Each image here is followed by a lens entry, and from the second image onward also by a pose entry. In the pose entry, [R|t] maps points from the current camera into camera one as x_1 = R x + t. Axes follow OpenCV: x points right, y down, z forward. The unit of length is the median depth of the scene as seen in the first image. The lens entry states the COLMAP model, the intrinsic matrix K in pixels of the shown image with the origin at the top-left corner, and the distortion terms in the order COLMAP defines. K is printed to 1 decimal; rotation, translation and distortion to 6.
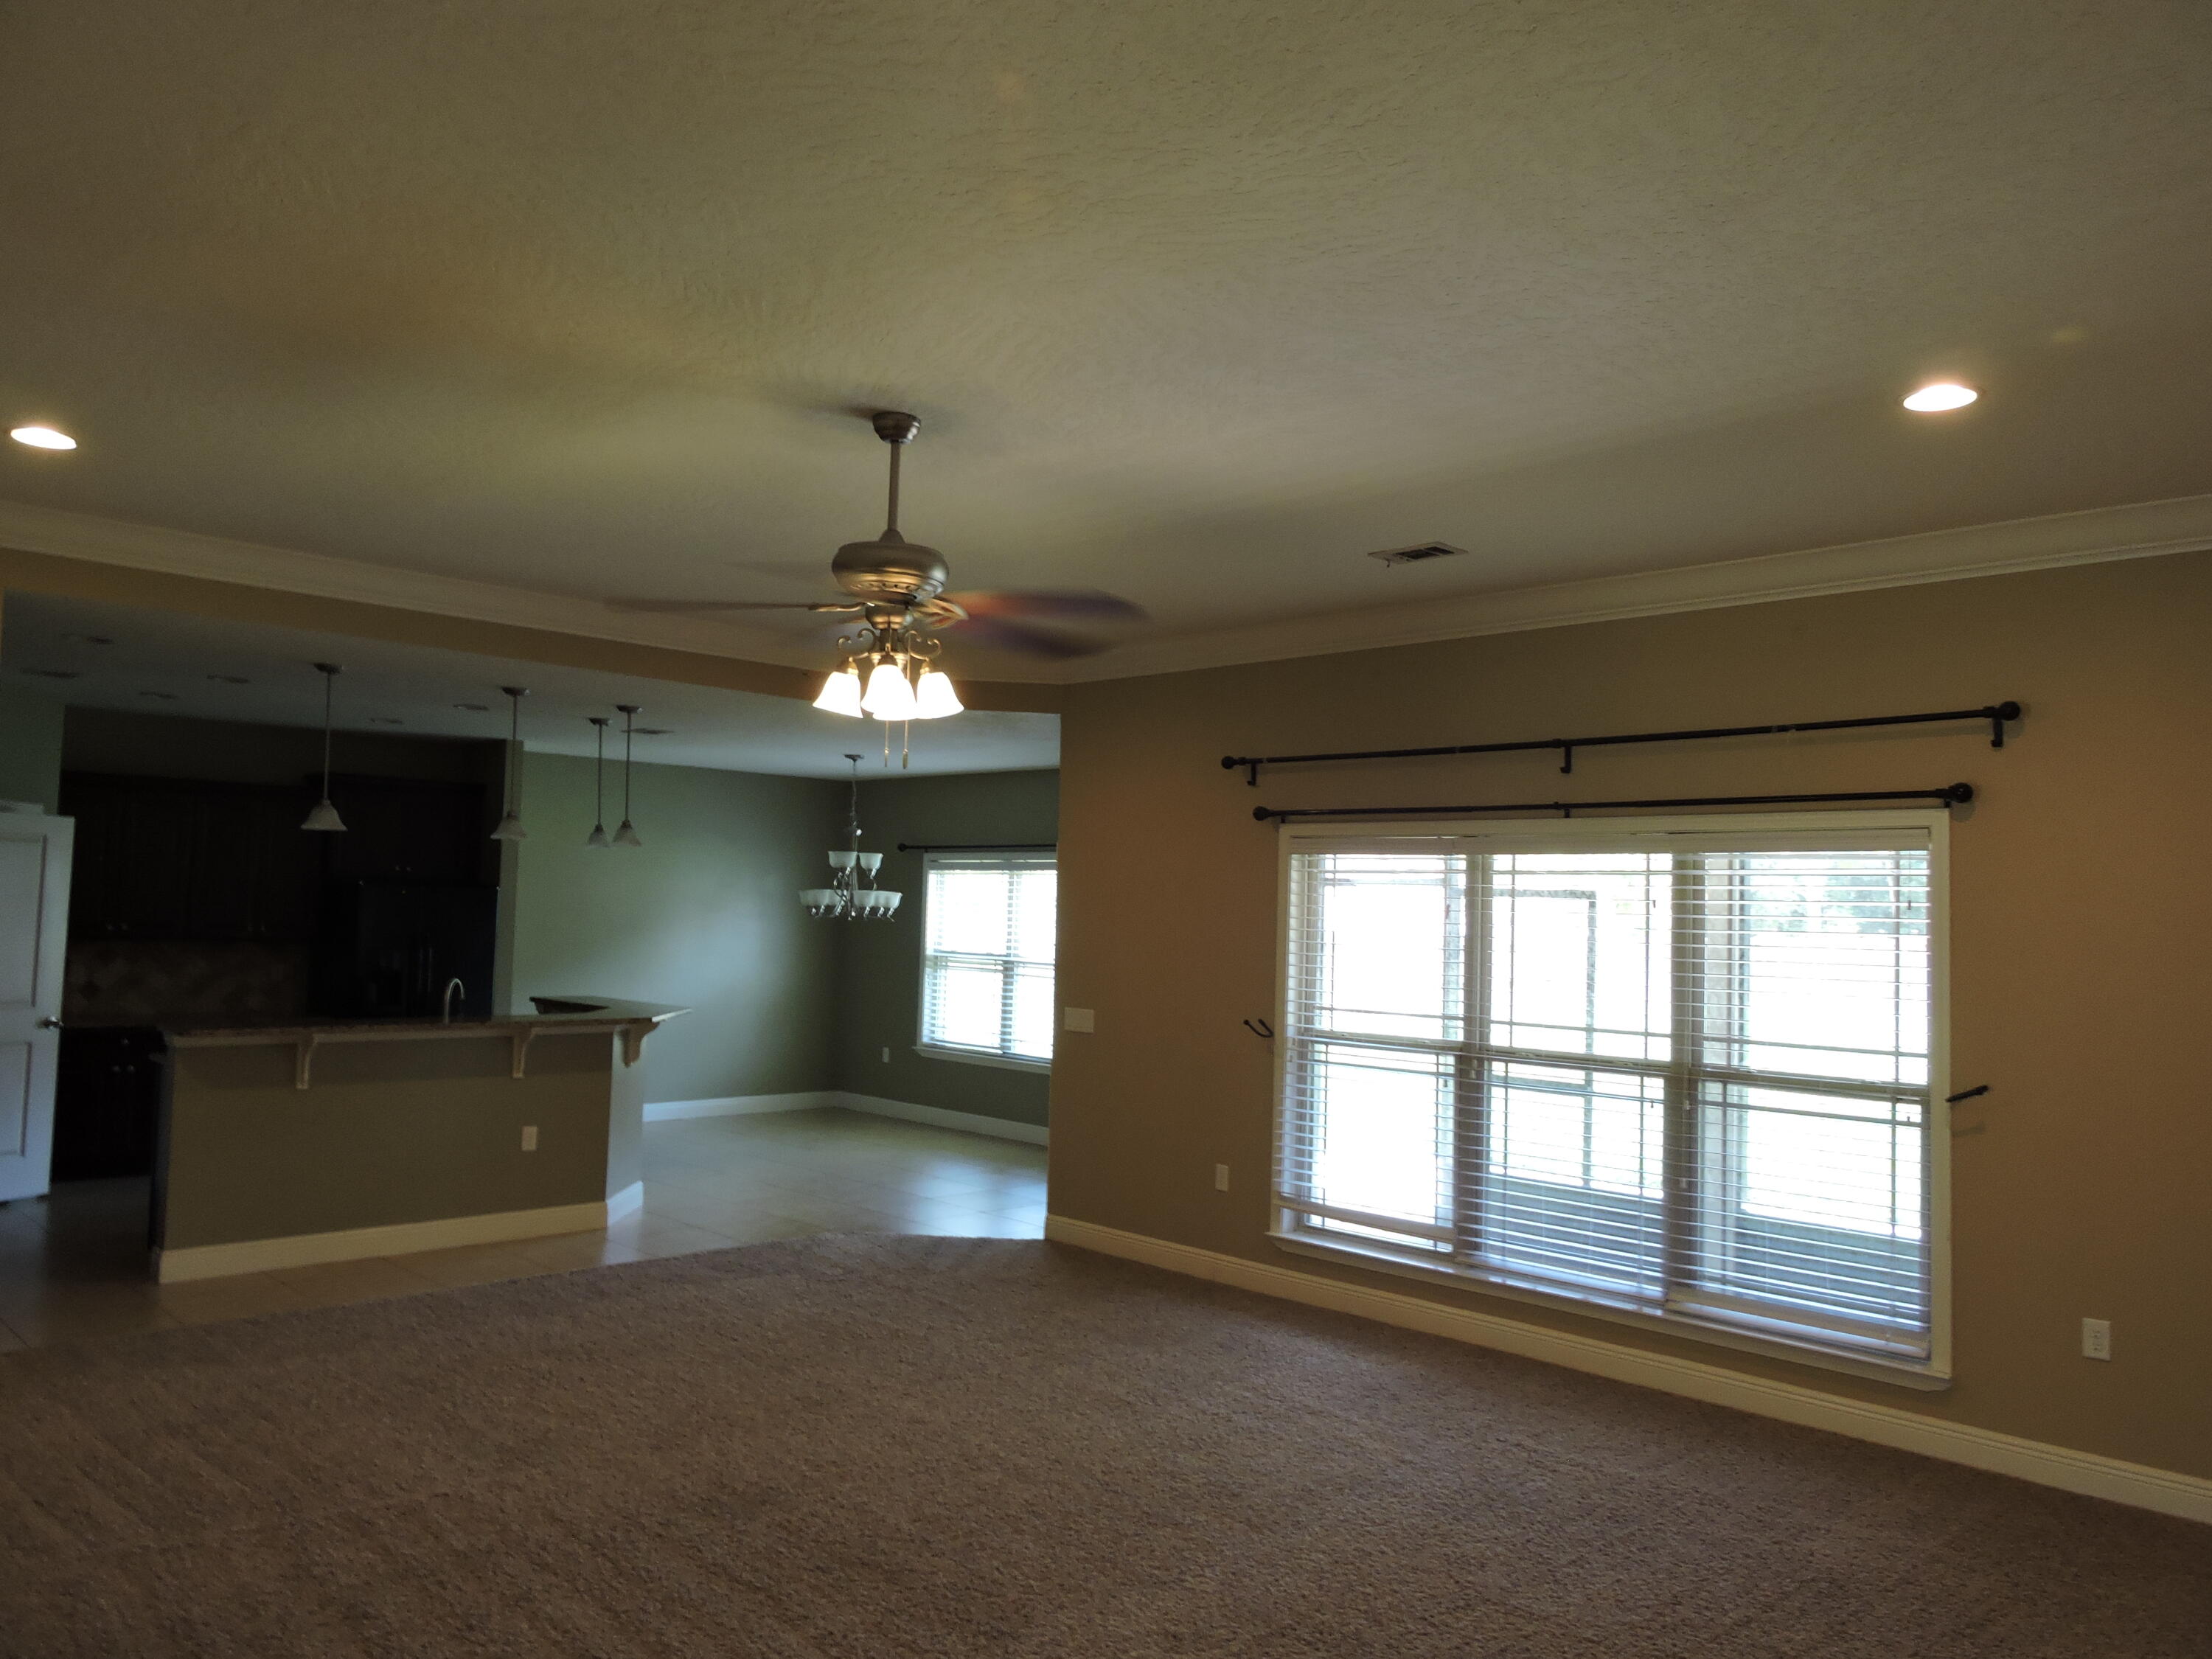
lens RADIAL K [[1607.6, 0, 1106.0], [0, 1607.6, 829.5], [0, 0, 1]] dist [0.006245, 0.003872]
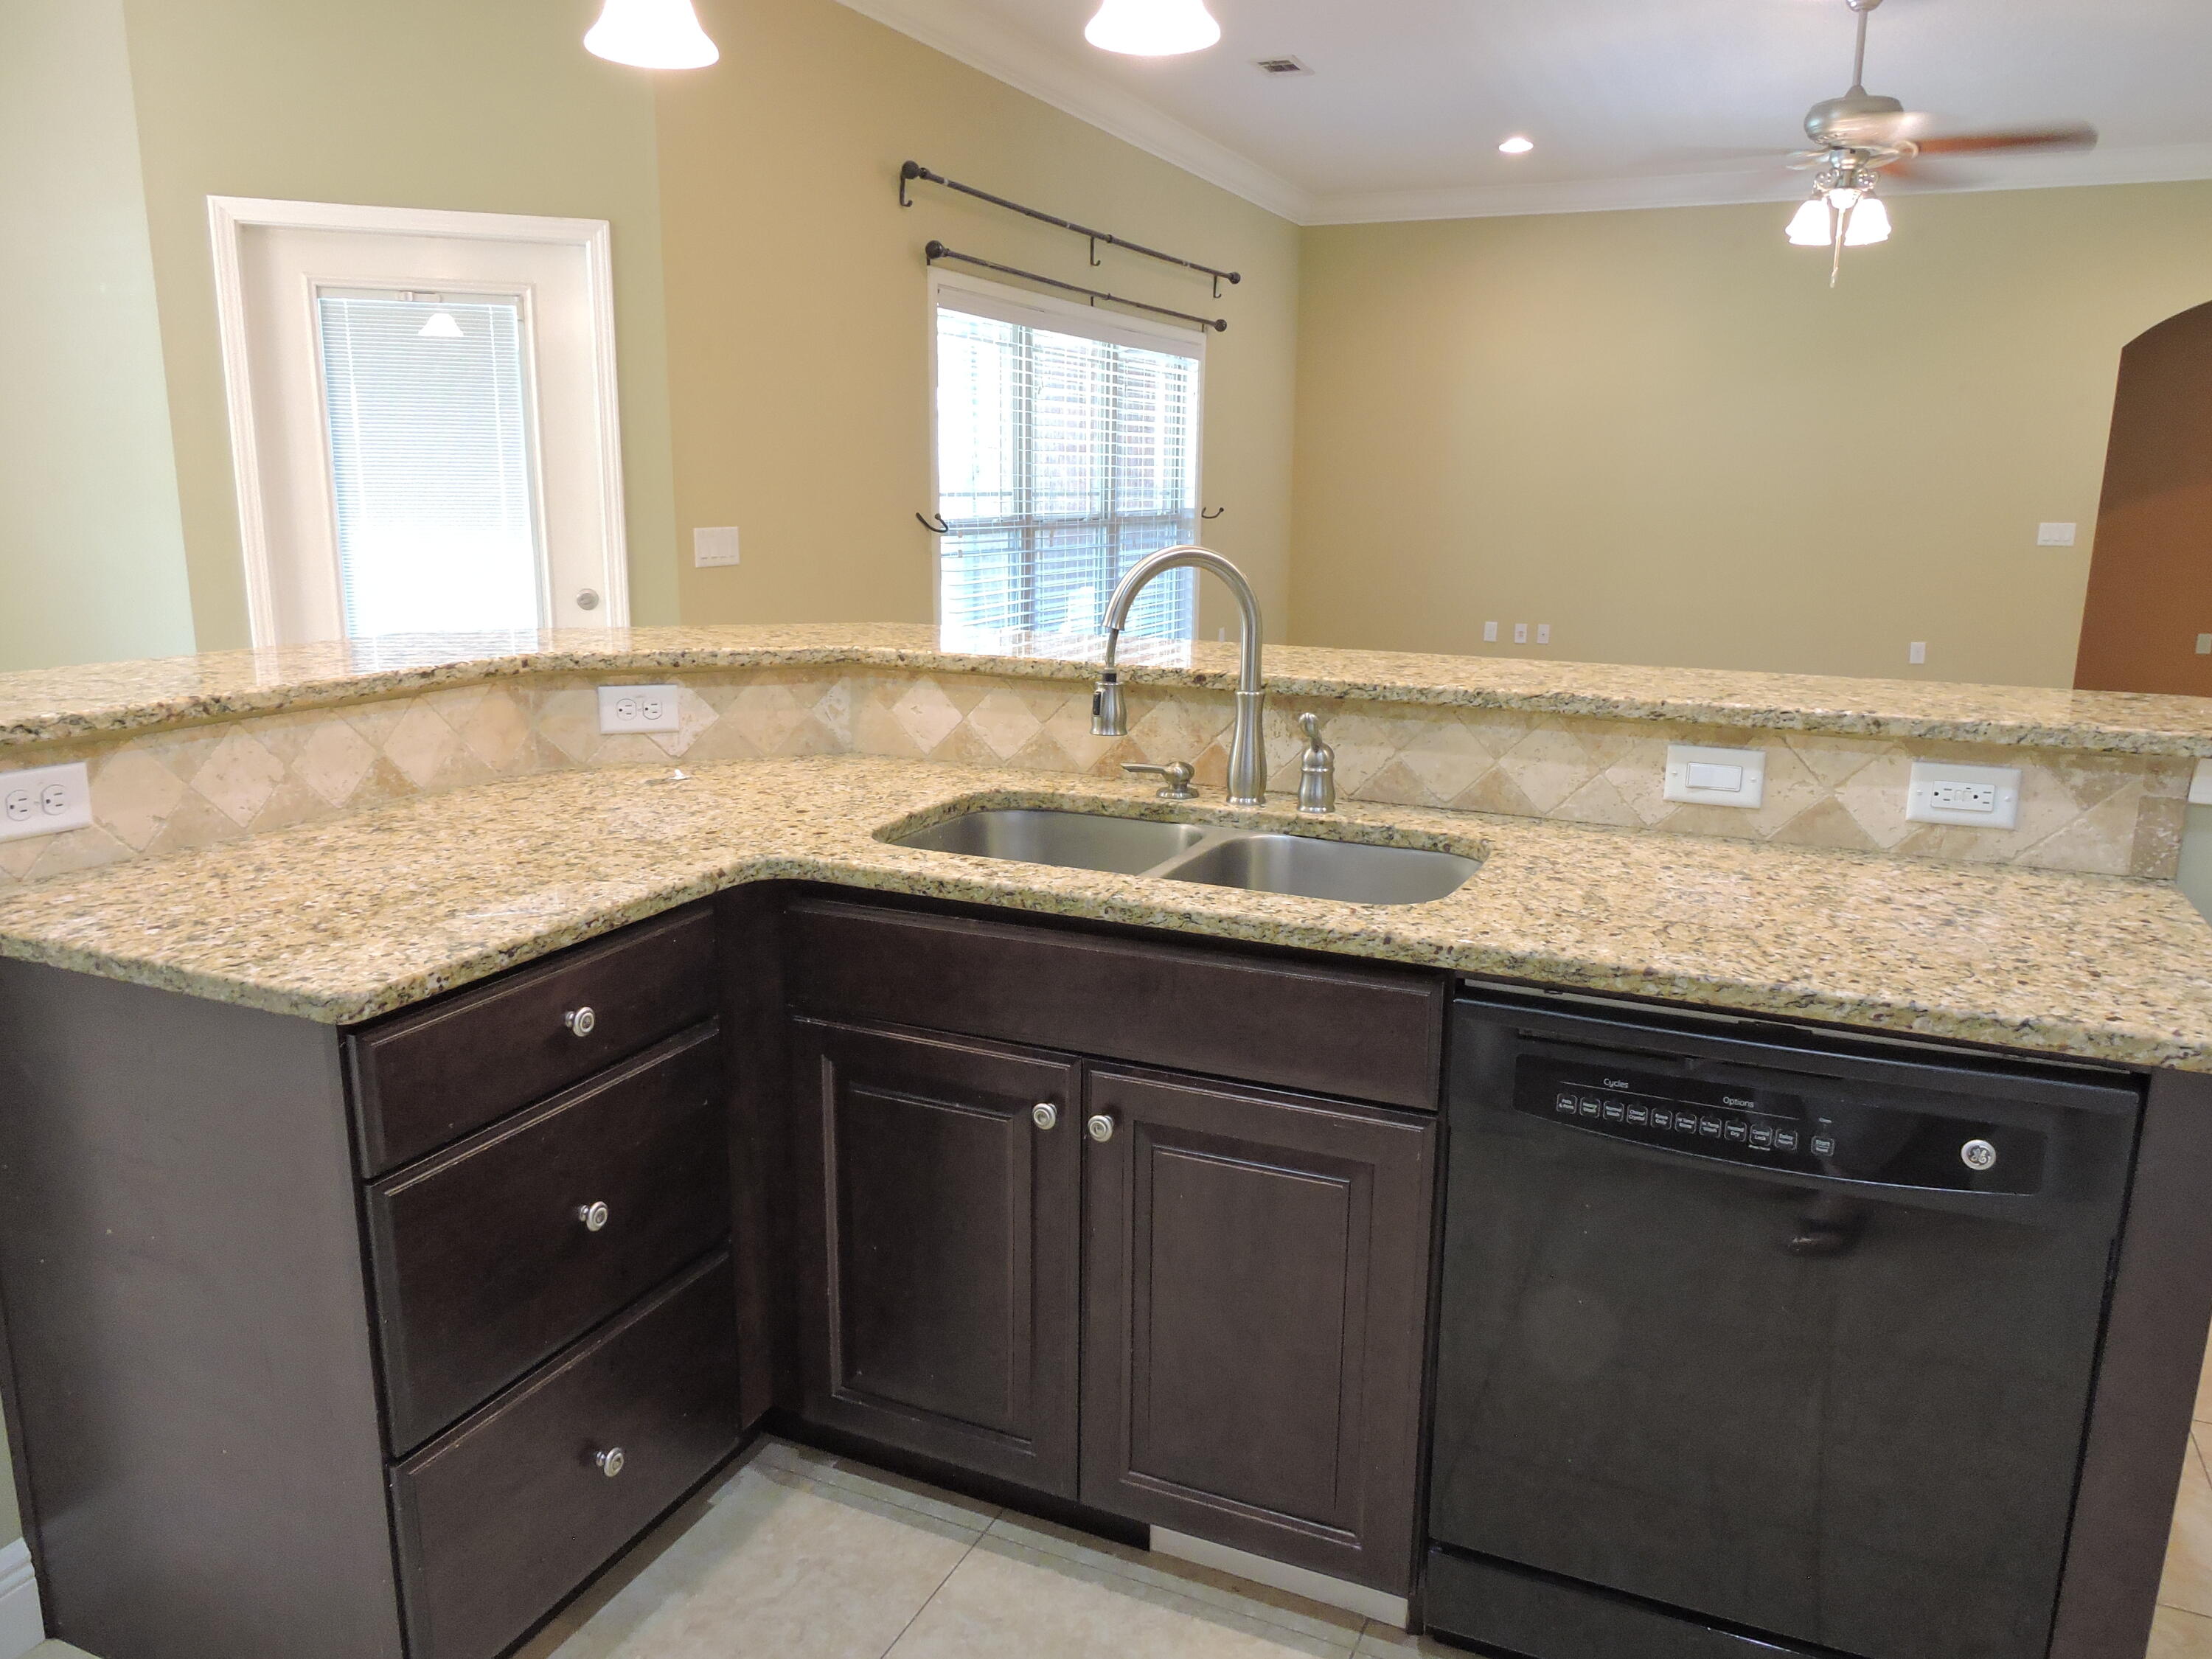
lens RADIAL K [[1607.6, 0, 1106.0], [0, 1607.6, 829.5], [0, 0, 1]] dist [0.006245, 0.003872]
pose [[-0.363355, -0.239147, 0.900434, -0.824217], [-0.075460, 0.970872, 0.227404, 0.091653], [-0.928590, 0.014681, -0.370818, 1.395657]]
